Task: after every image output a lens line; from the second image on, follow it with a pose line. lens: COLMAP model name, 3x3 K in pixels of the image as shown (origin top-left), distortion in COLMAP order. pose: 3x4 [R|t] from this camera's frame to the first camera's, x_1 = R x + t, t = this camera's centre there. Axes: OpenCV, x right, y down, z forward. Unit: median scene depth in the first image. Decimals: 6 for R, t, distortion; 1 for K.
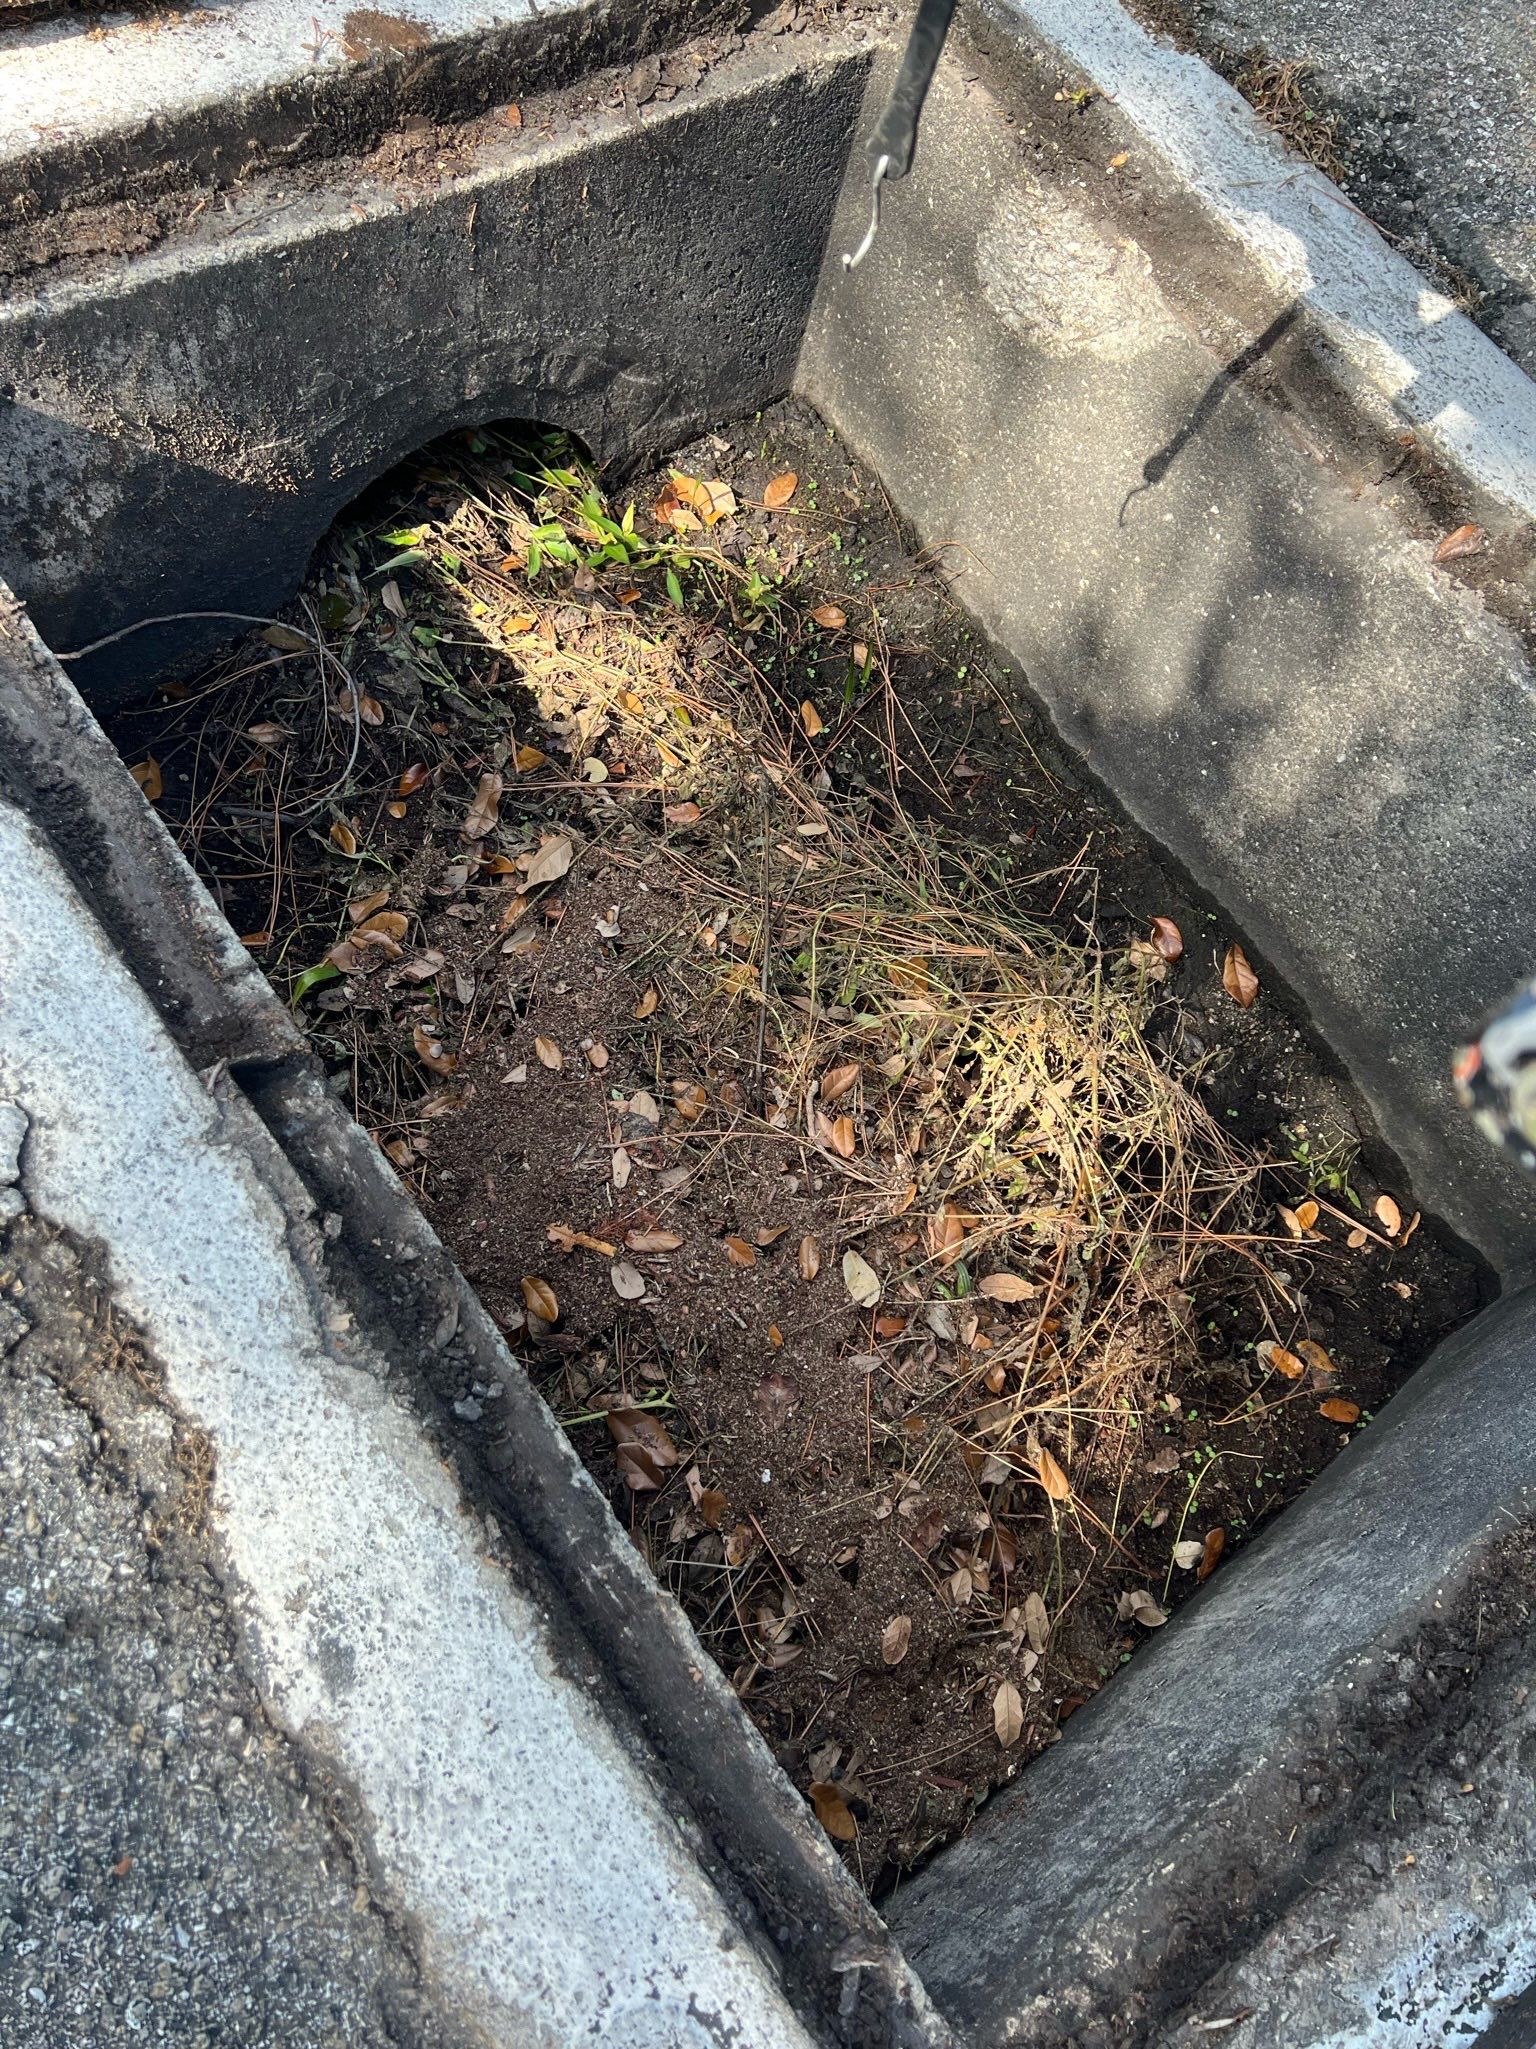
lens RADIAL K [[1546.4, 0, 769.1], [0, 1546.4, 1034.5], [0, 0, 1]] dist [0.050708, -0.061586]
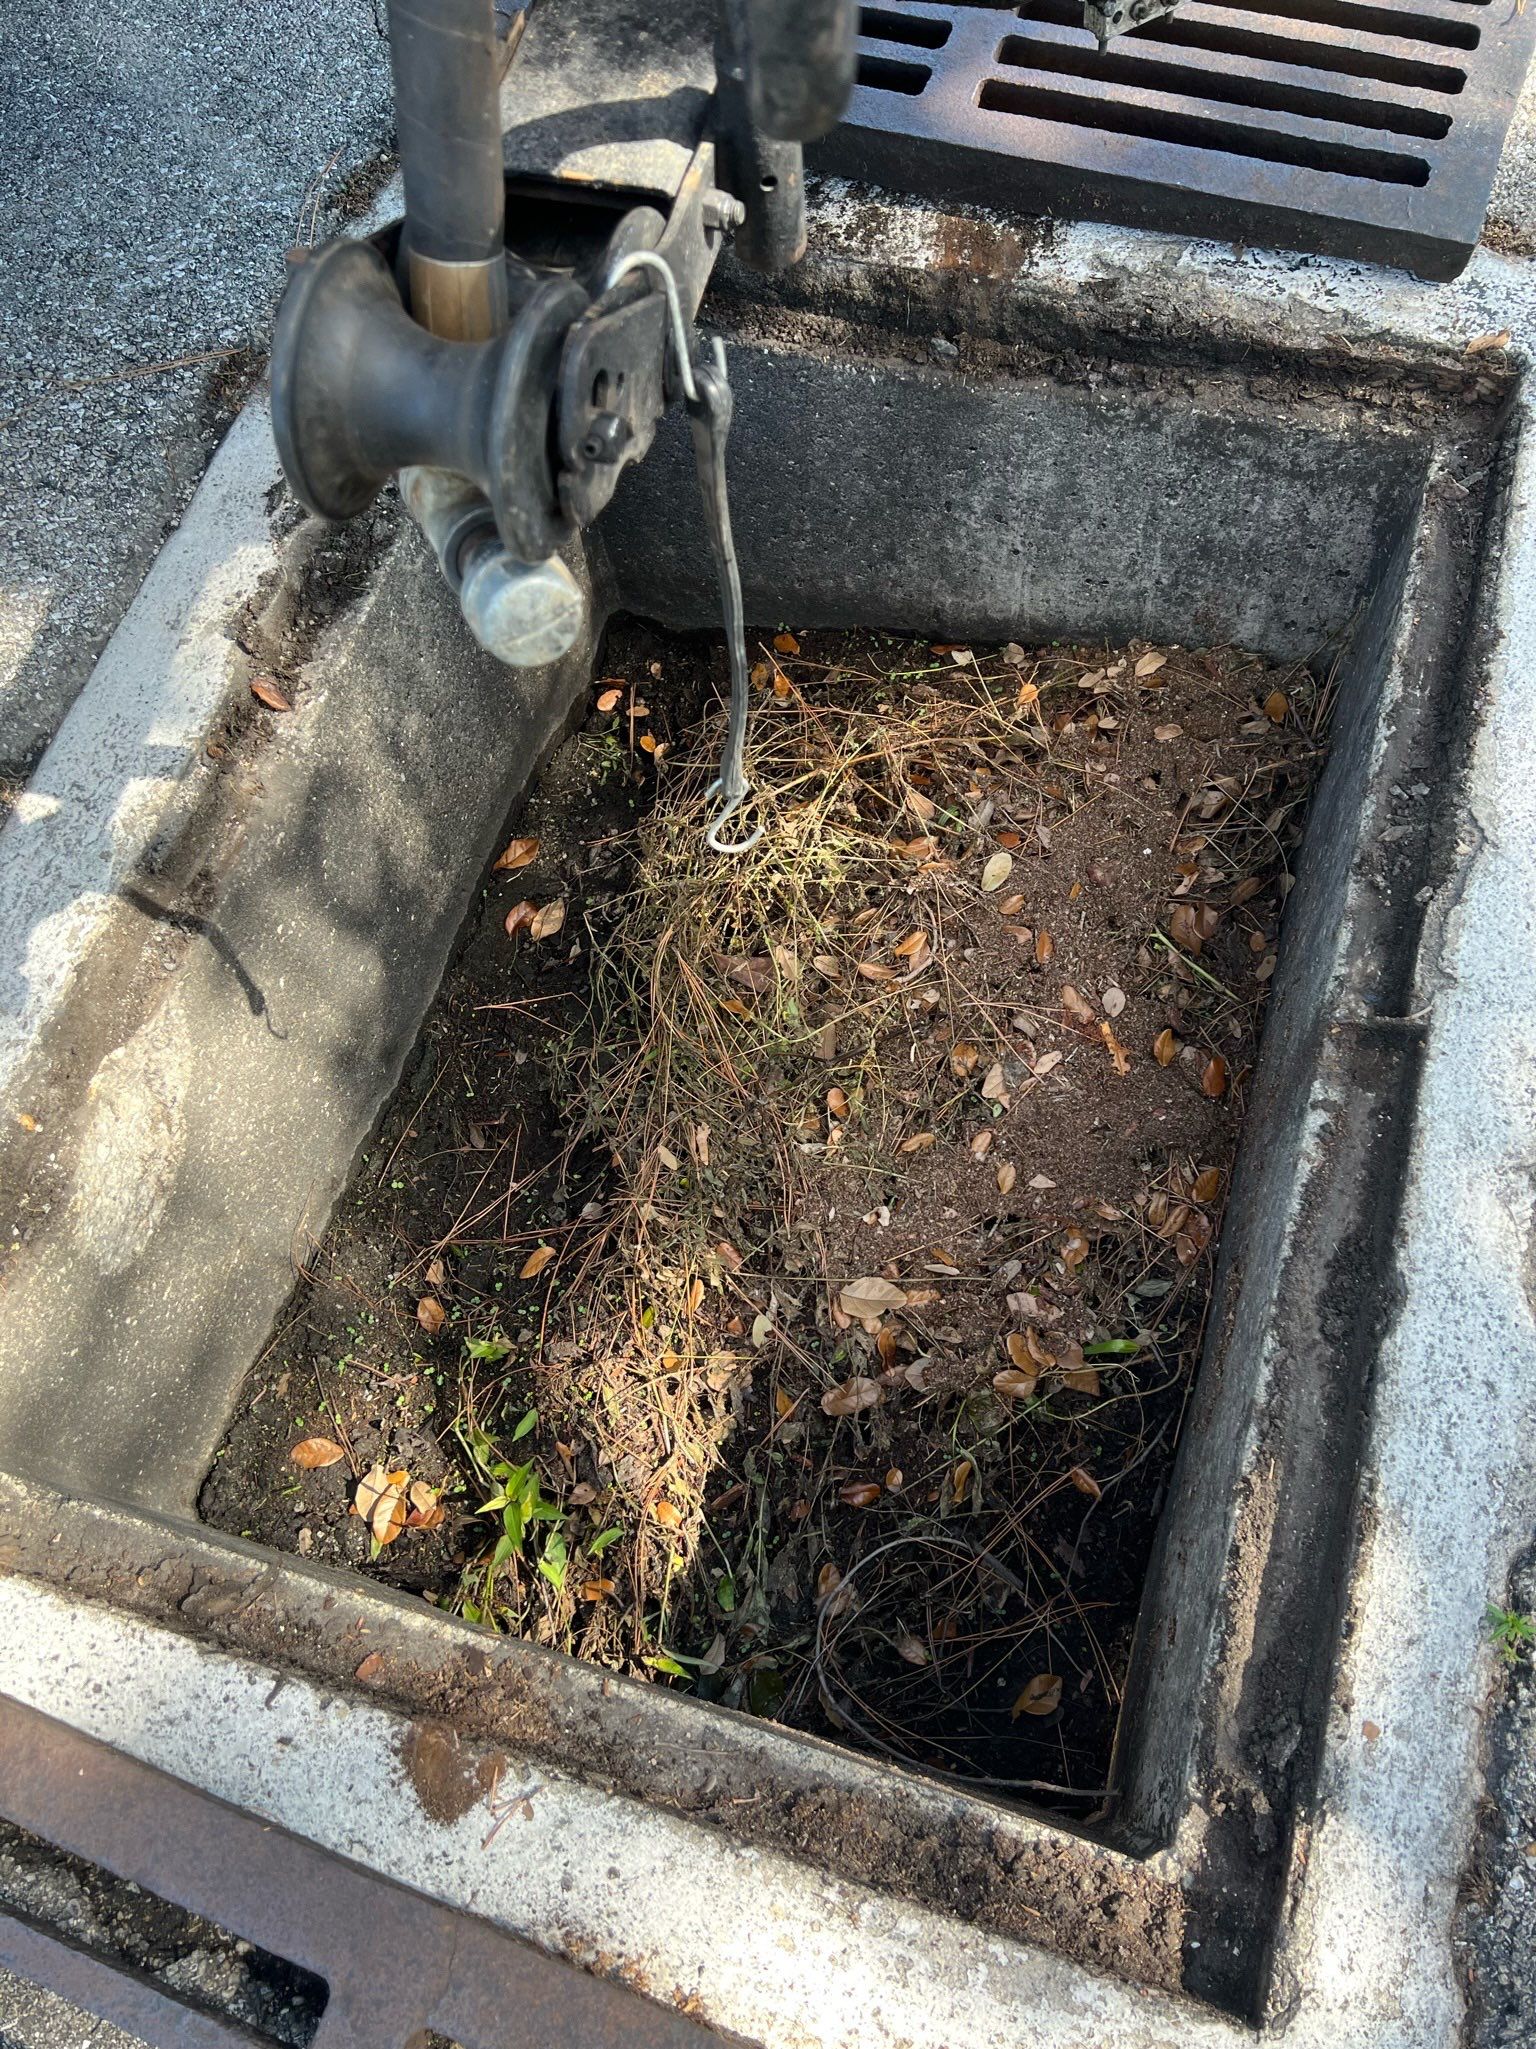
lens RADIAL K [[1546.4, 0, 769.1], [0, 1546.4, 1034.5], [0, 0, 1]] dist [0.050708, -0.061586]
pose [[-0.598563, -0.773017, 0.210160, -0.201321], [0.720725, -0.405143, 0.562508, -0.749634], [-0.349683, 0.488164, 0.799636, 0.068203]]
